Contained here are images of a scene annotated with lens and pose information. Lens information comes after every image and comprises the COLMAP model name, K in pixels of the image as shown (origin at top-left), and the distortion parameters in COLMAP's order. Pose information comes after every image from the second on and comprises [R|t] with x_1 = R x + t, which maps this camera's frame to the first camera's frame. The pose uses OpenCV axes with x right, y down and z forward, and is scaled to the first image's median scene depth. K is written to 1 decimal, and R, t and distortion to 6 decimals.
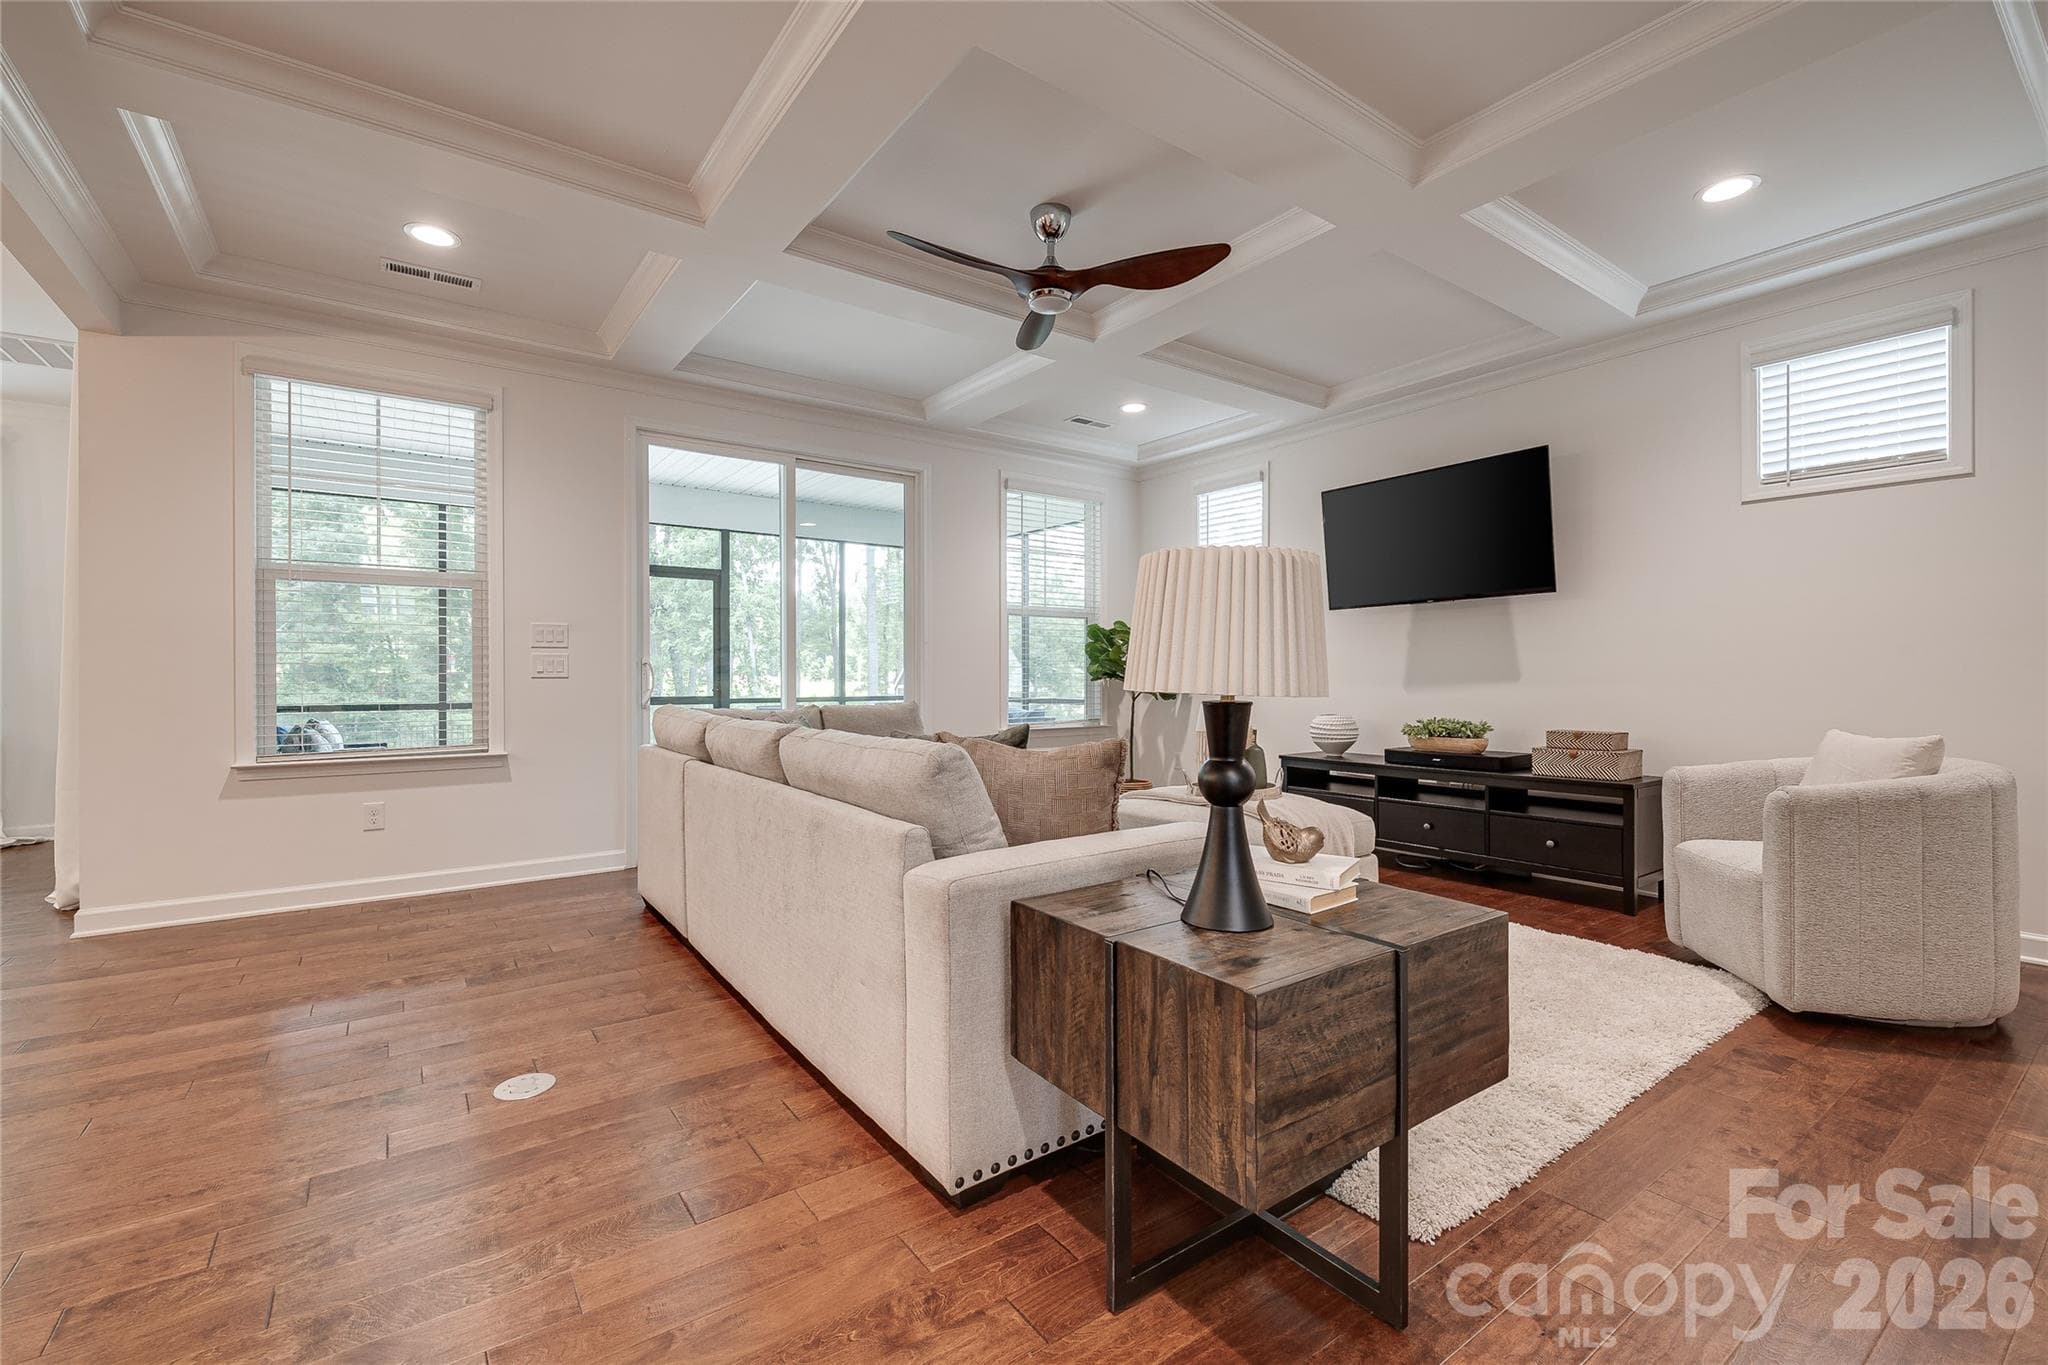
lens RADIAL K [[934.7, 0, 1030.5], [0, 934.7, 672.1], [0, 0, 1]] dist [-0.000991, -0.000122]
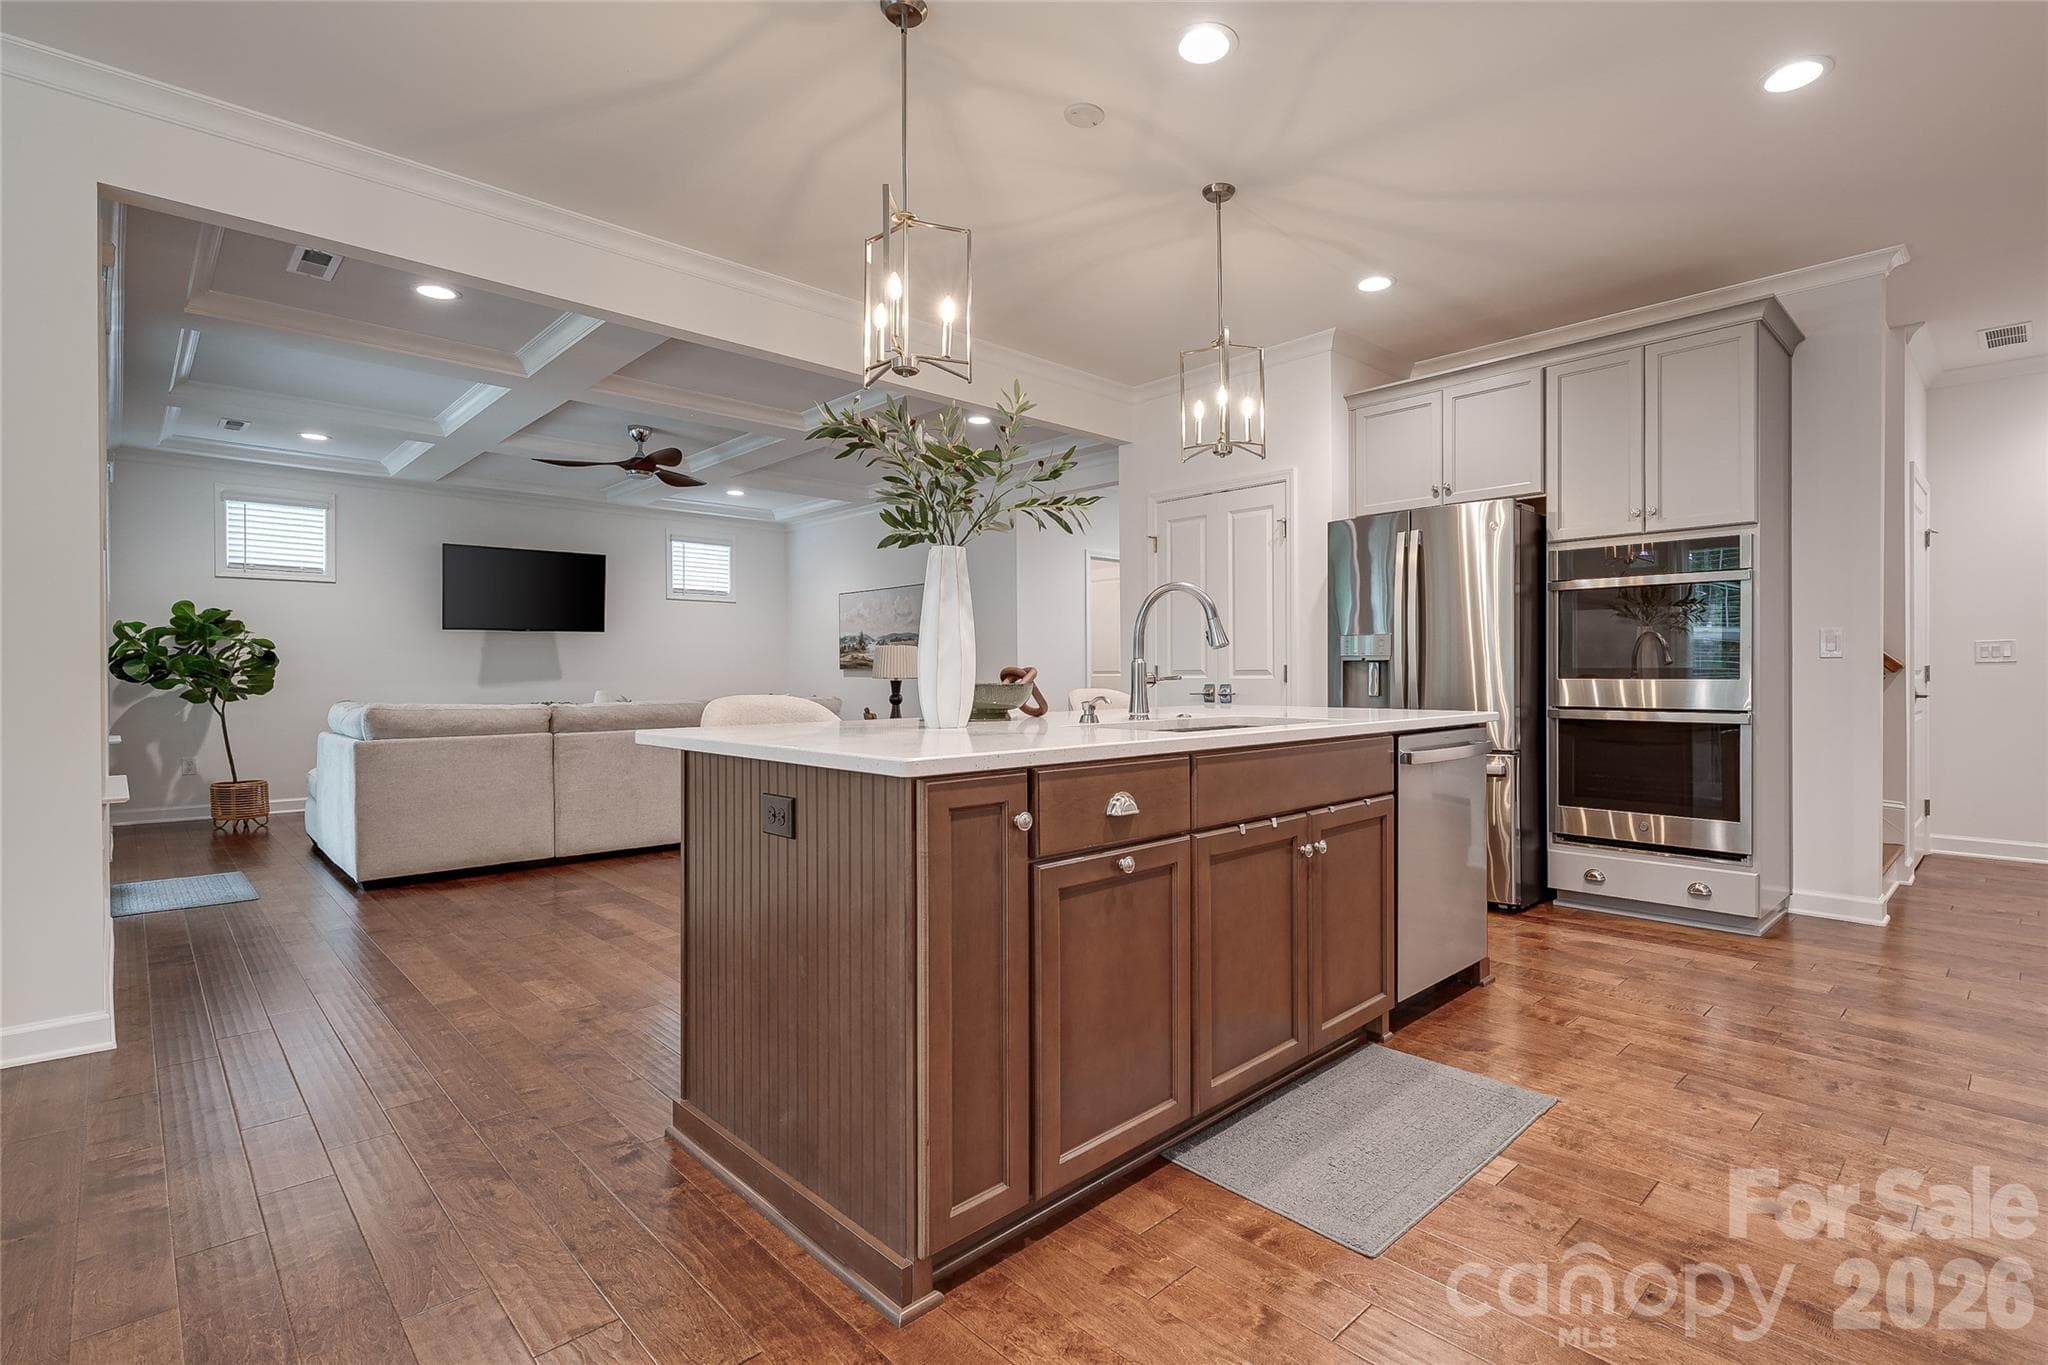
lens RADIAL K [[934.7, 0, 1030.5], [0, 934.7, 672.1], [0, 0, 1]] dist [-0.000991, -0.000122]
pose [[-0.115653, 0.003928, 0.993282, -1.439026], [0.006177, 0.999976, -0.003235, 0.007696], [-0.993270, 0.005761, -0.115675, 0.354400]]
